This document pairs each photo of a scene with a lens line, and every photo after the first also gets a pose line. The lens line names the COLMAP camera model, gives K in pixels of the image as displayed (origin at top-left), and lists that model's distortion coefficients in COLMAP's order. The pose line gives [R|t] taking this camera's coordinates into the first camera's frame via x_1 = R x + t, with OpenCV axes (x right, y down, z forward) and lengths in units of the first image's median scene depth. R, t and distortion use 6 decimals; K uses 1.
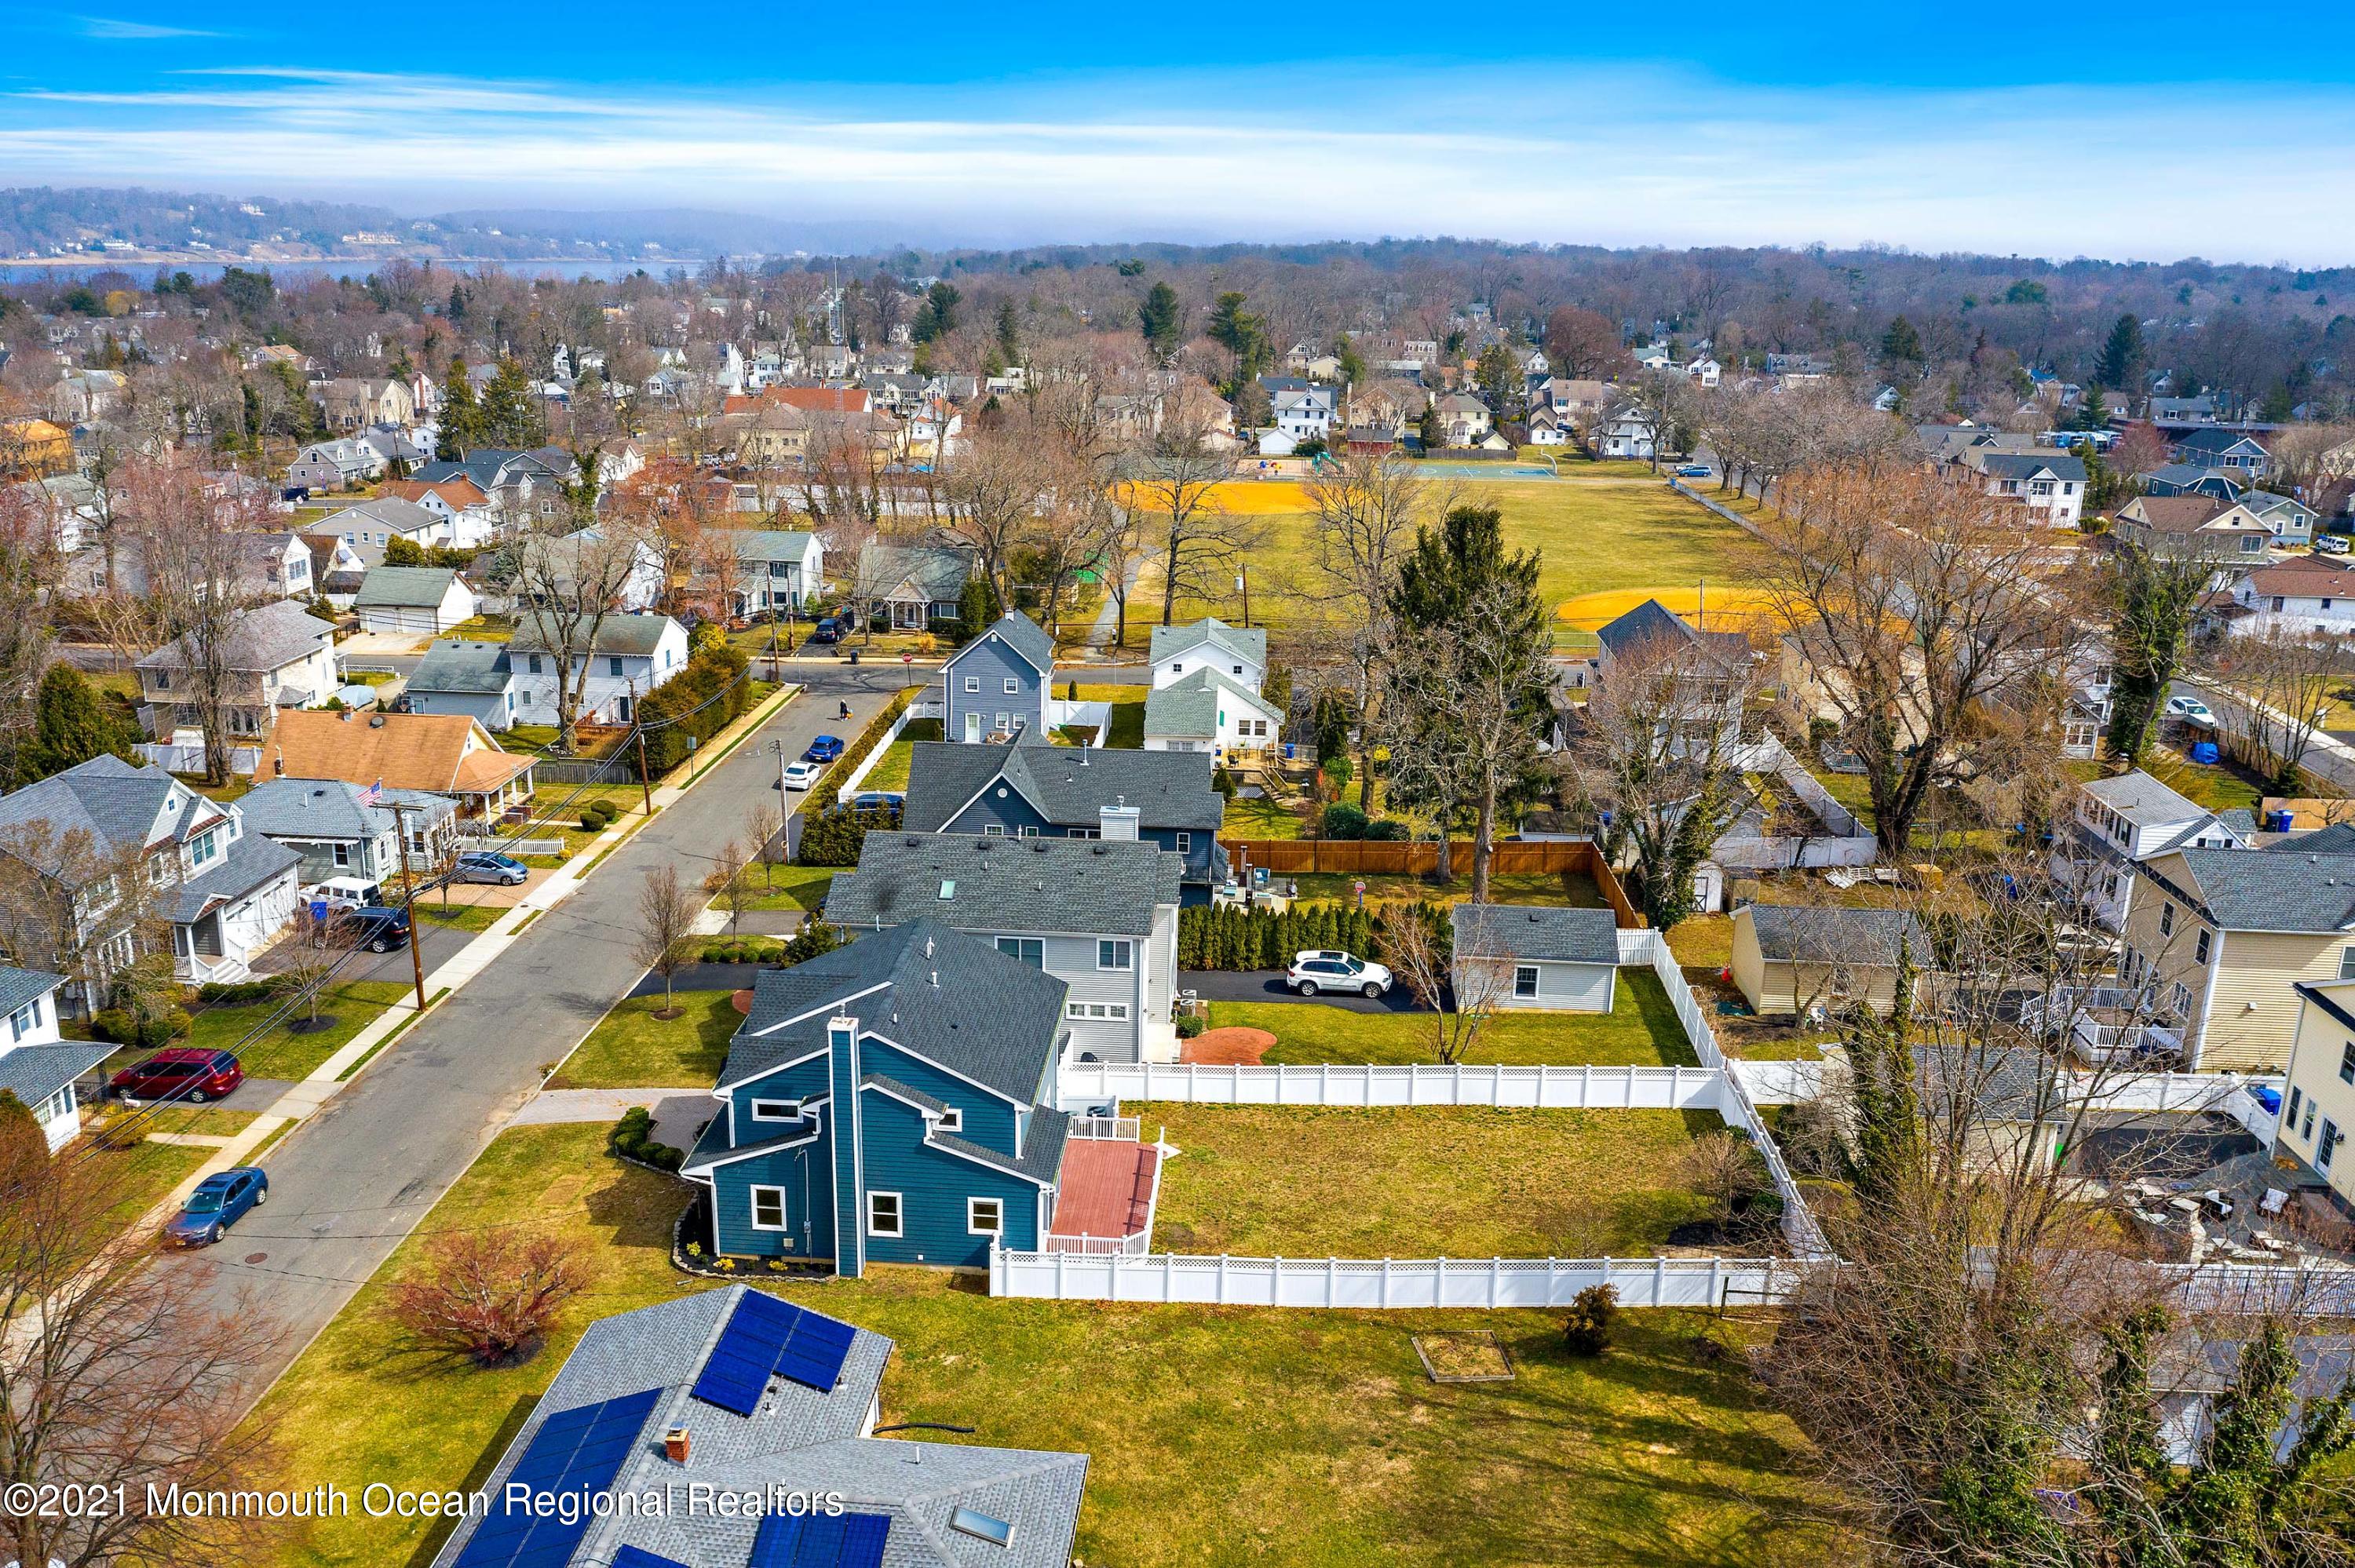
lens RADIAL K [[1860.7, 0, 1174.2], [0, 1860.7, 777.0], [0, 0, 1]] dist [-0.016396, 0.000557]
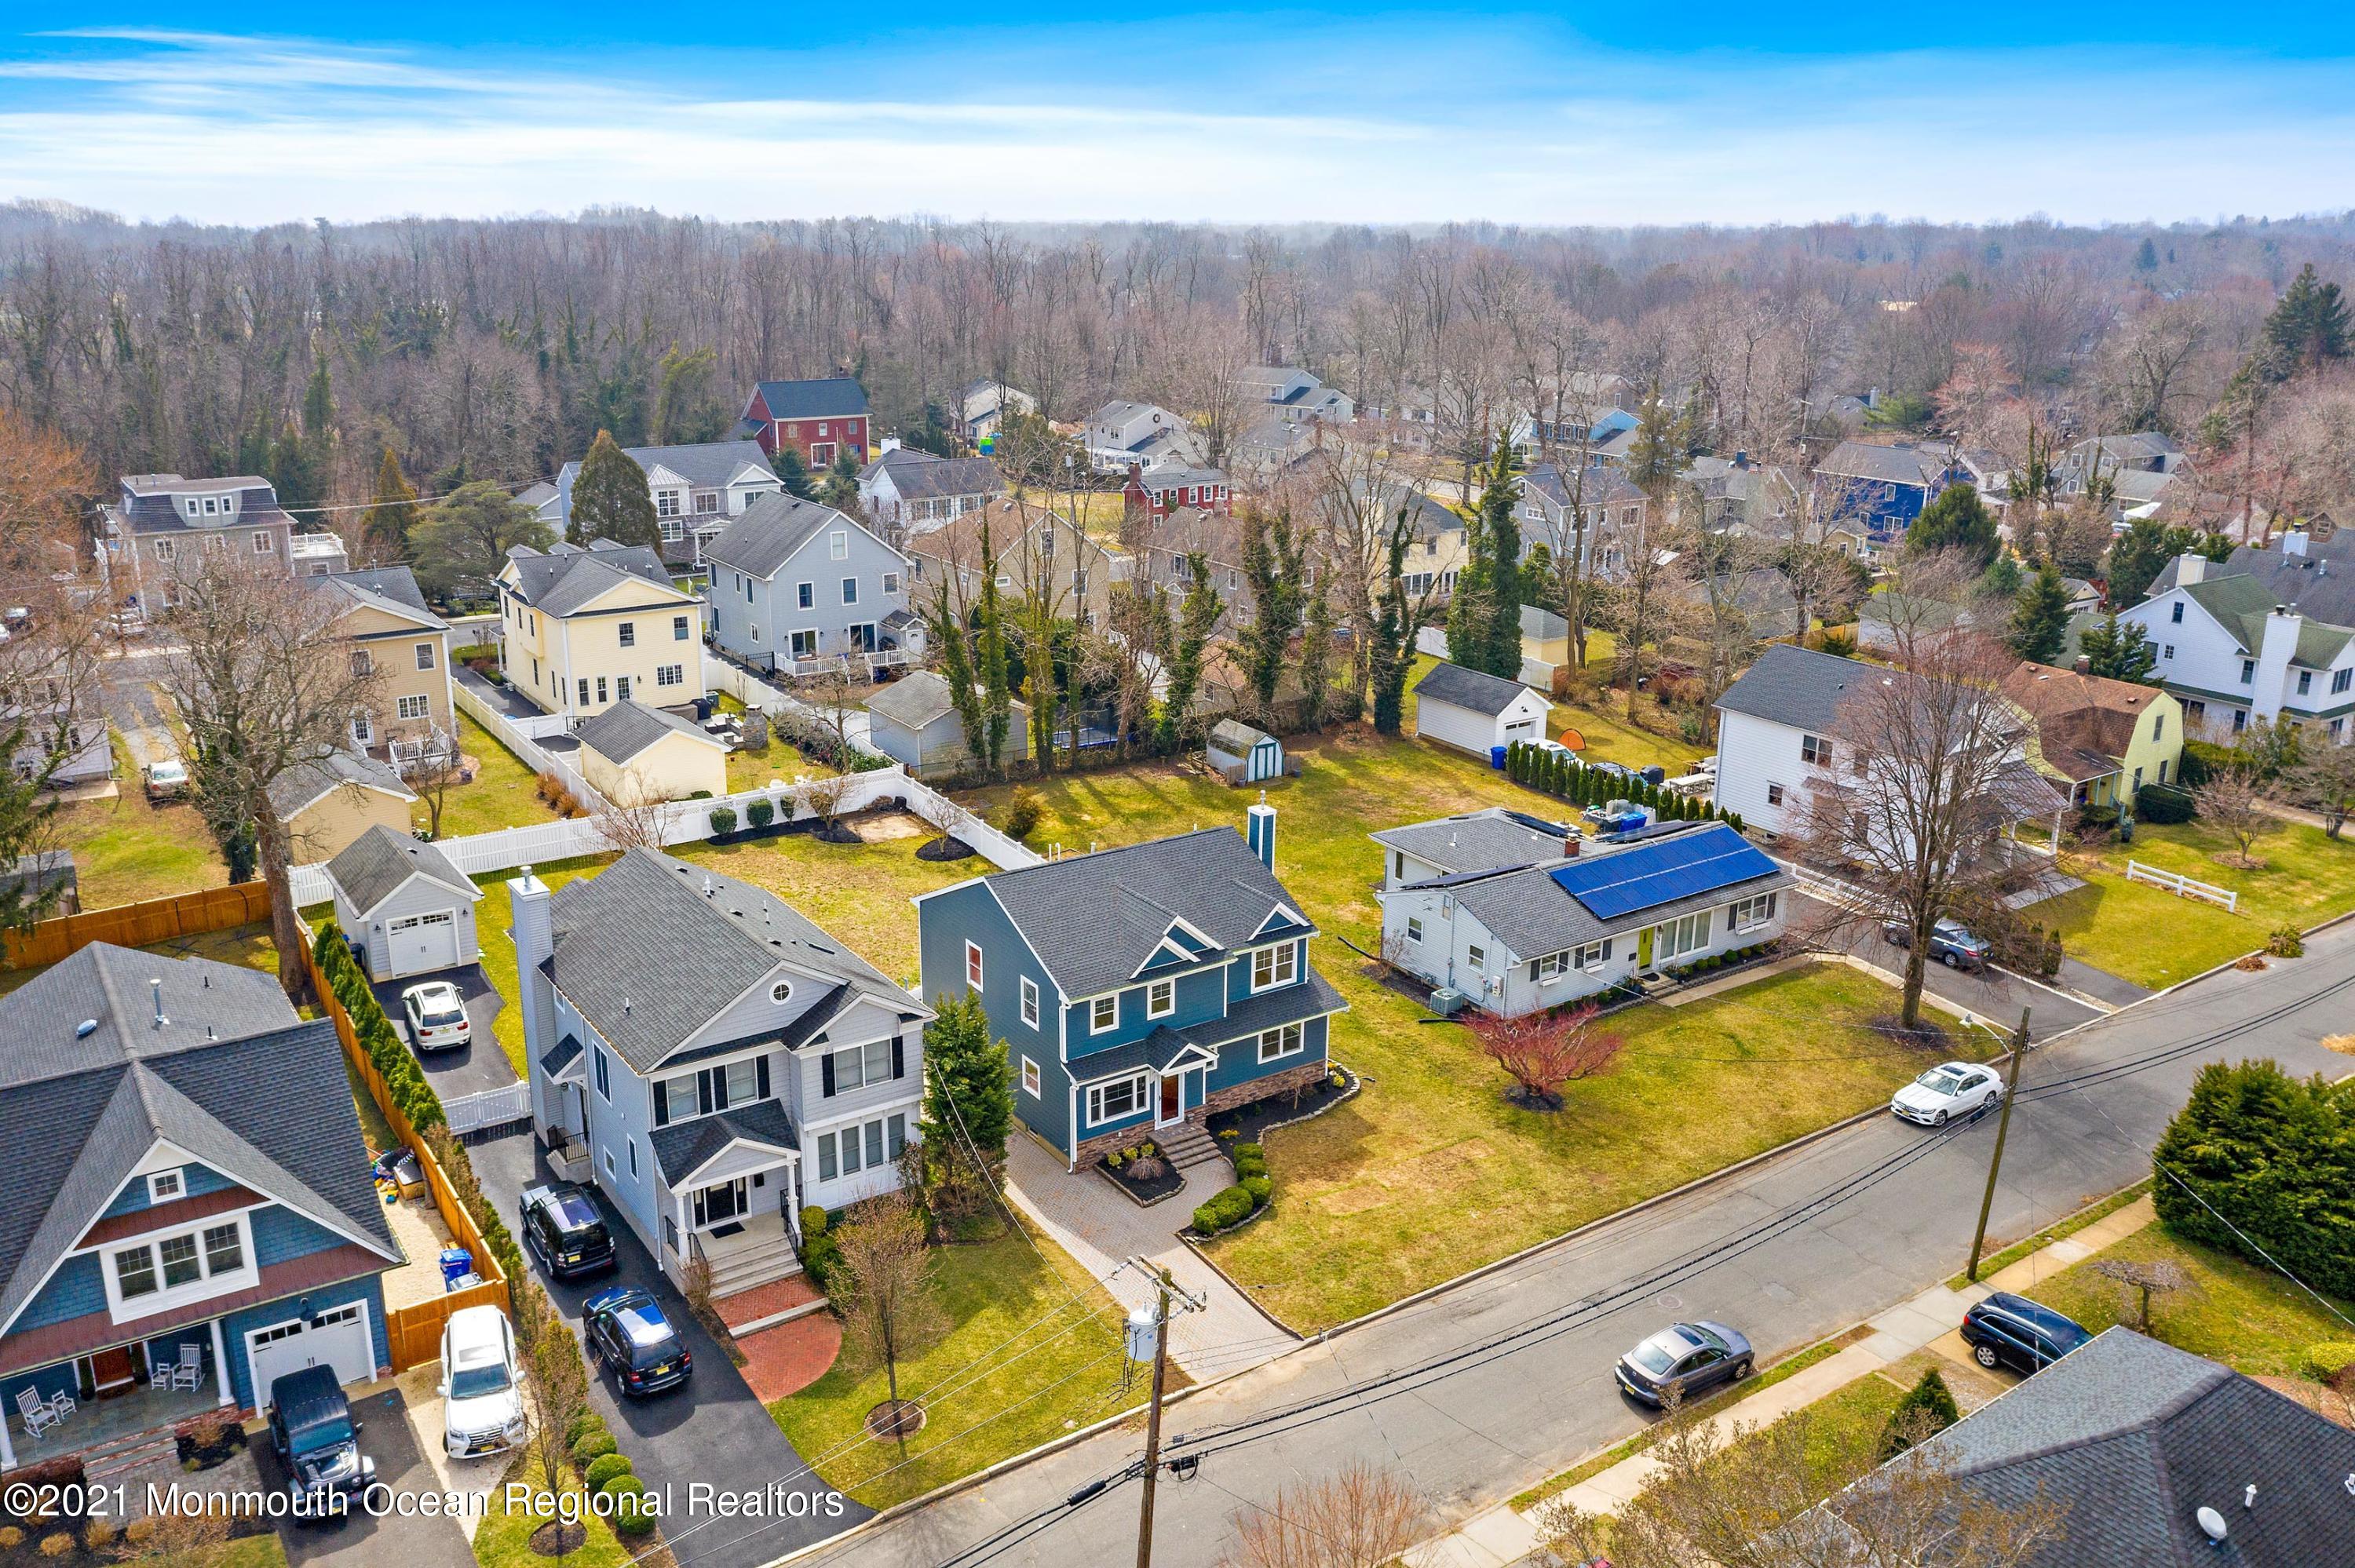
lens RADIAL K [[1871.0, 0, 1174.8], [0, 1871.0, 785.4], [0, 0, 1]] dist [-0.012541, -0.001308]
pose [[-0.612594, -0.254360, 0.748351, -0.650668], [0.196117, 0.868280, 0.455663, -0.270181], [-0.765680, 0.425901, -0.482019, 1.028095]]
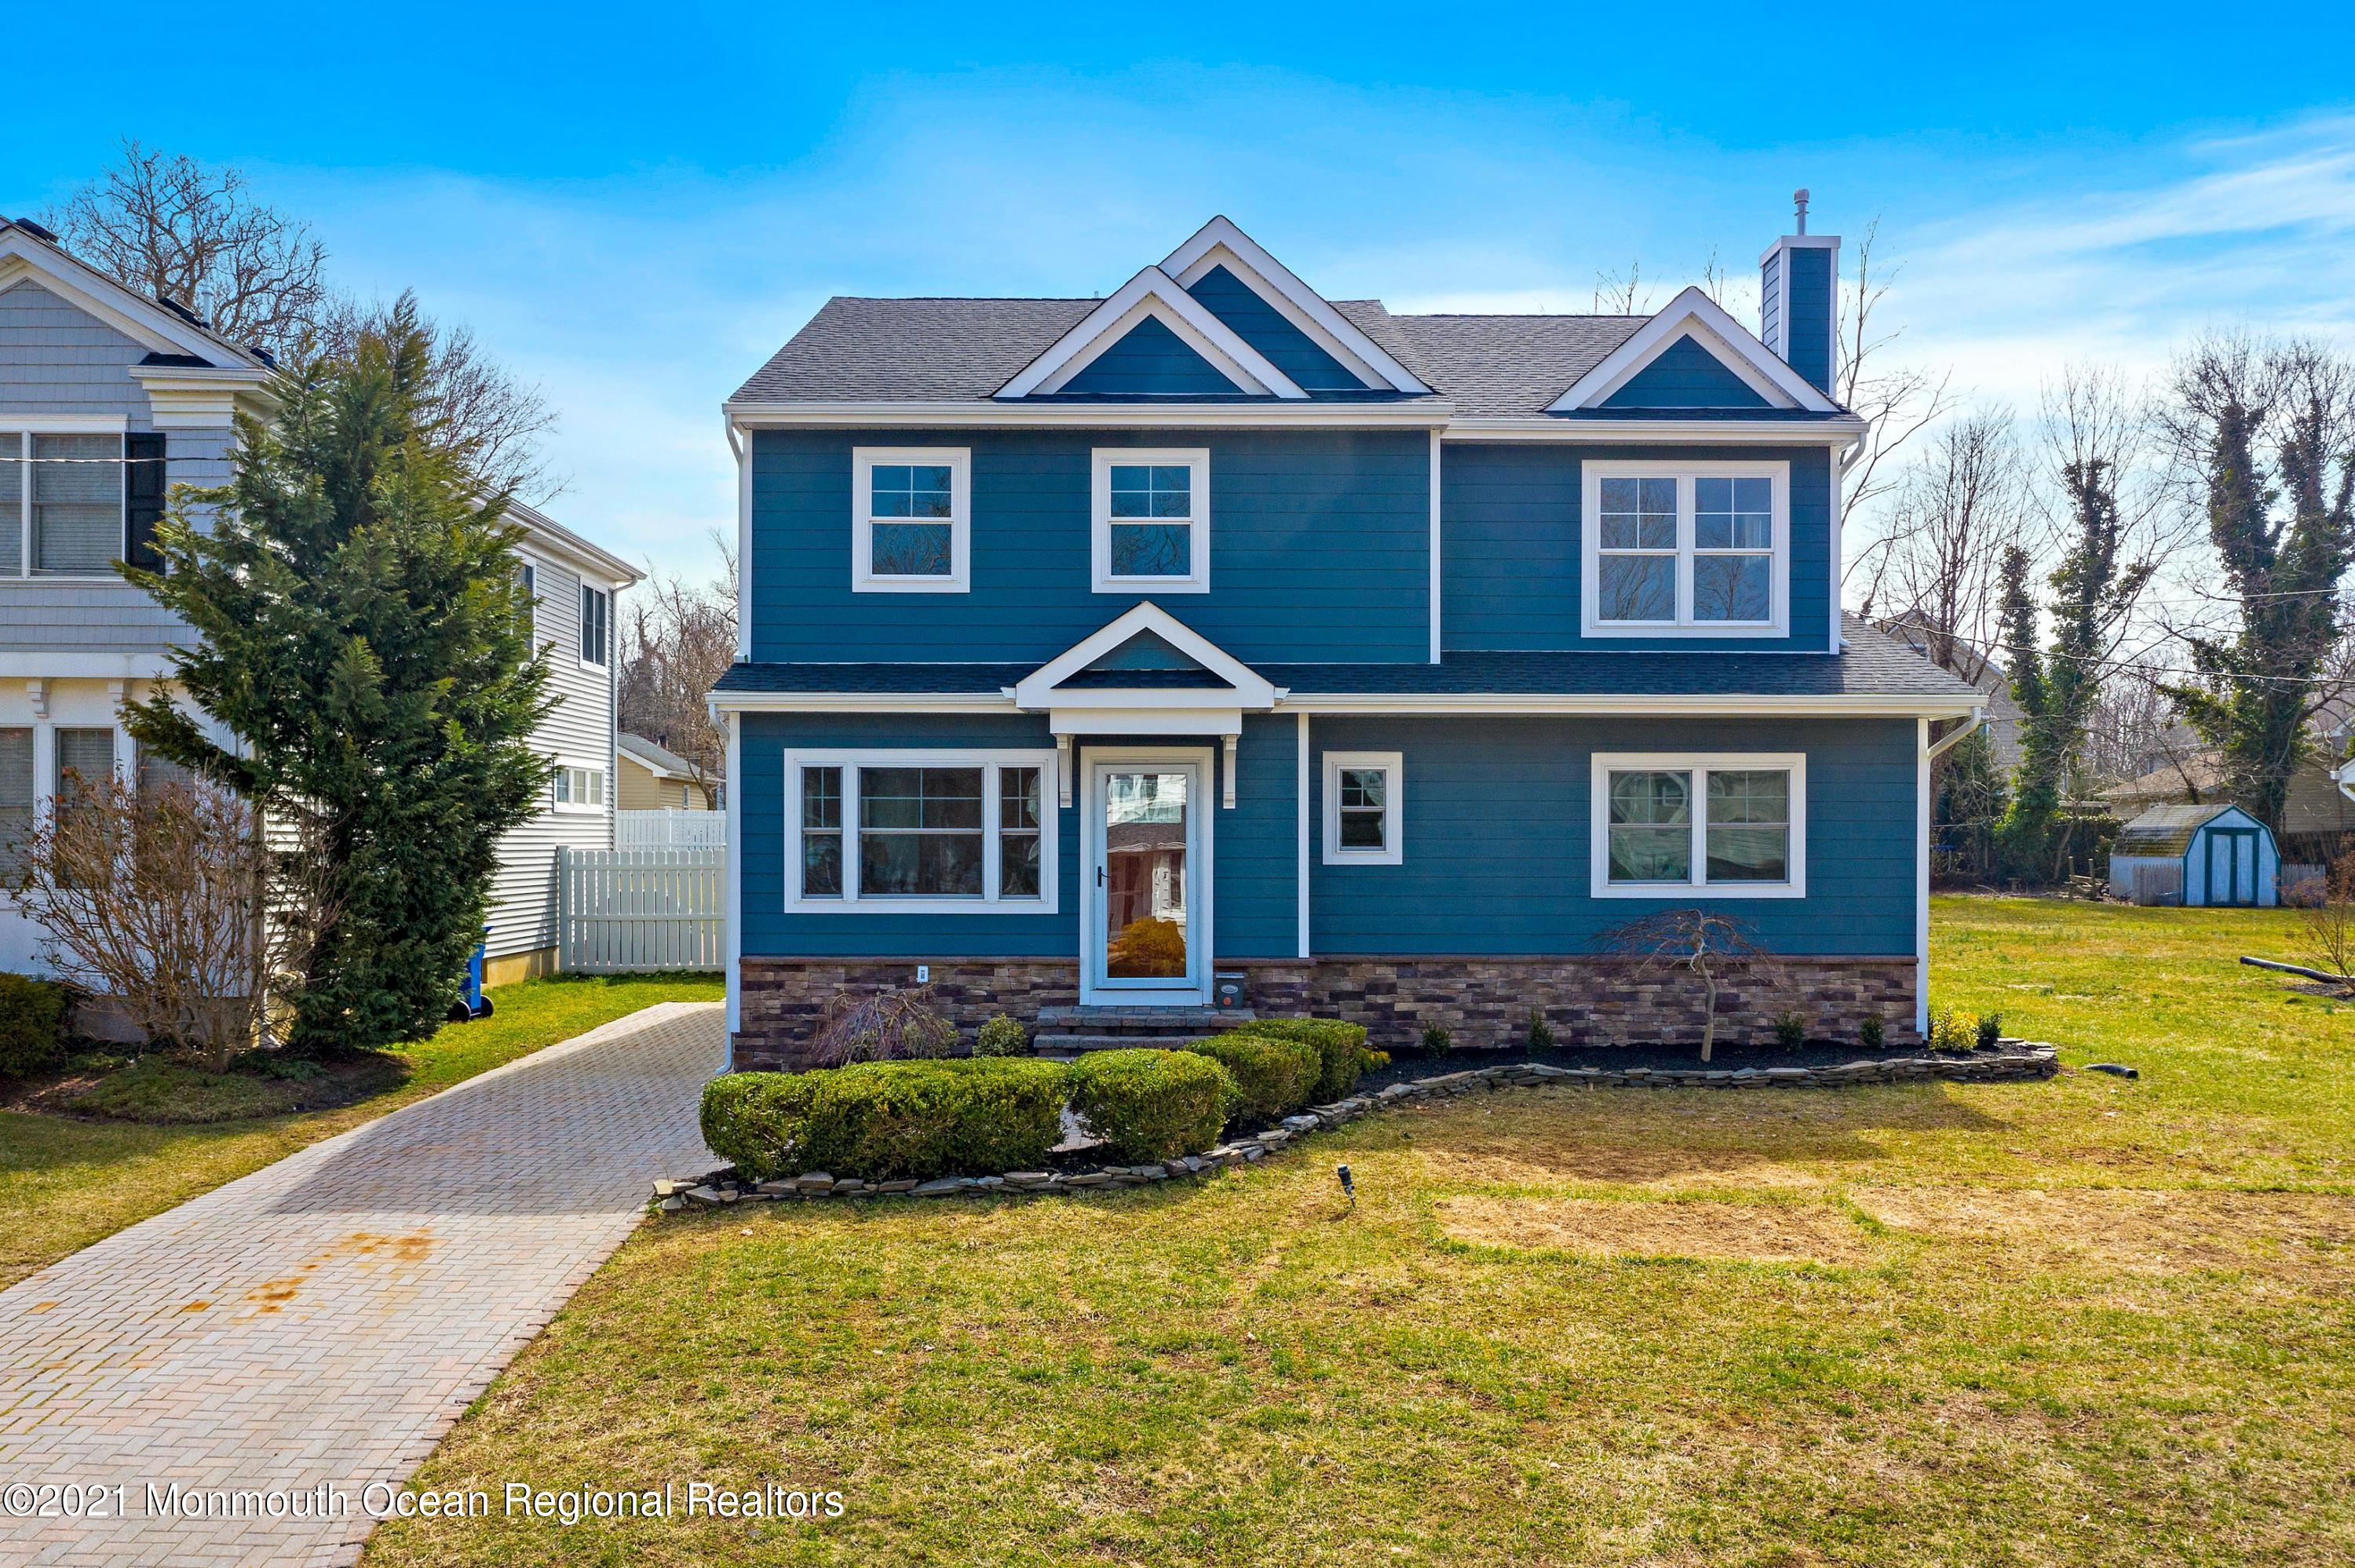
lens RADIAL K [[1913.7, 0, 1168.7], [0, 1913.7, 847.1], [0, 0, 1]] dist [-0.013138, -0.001824]
pose [[-0.066119, -0.024778, 0.997504, -0.355294], [0.269470, 0.962103, 0.041760, 0.127095], [-0.960736, 0.271559, -0.056936, 0.757269]]
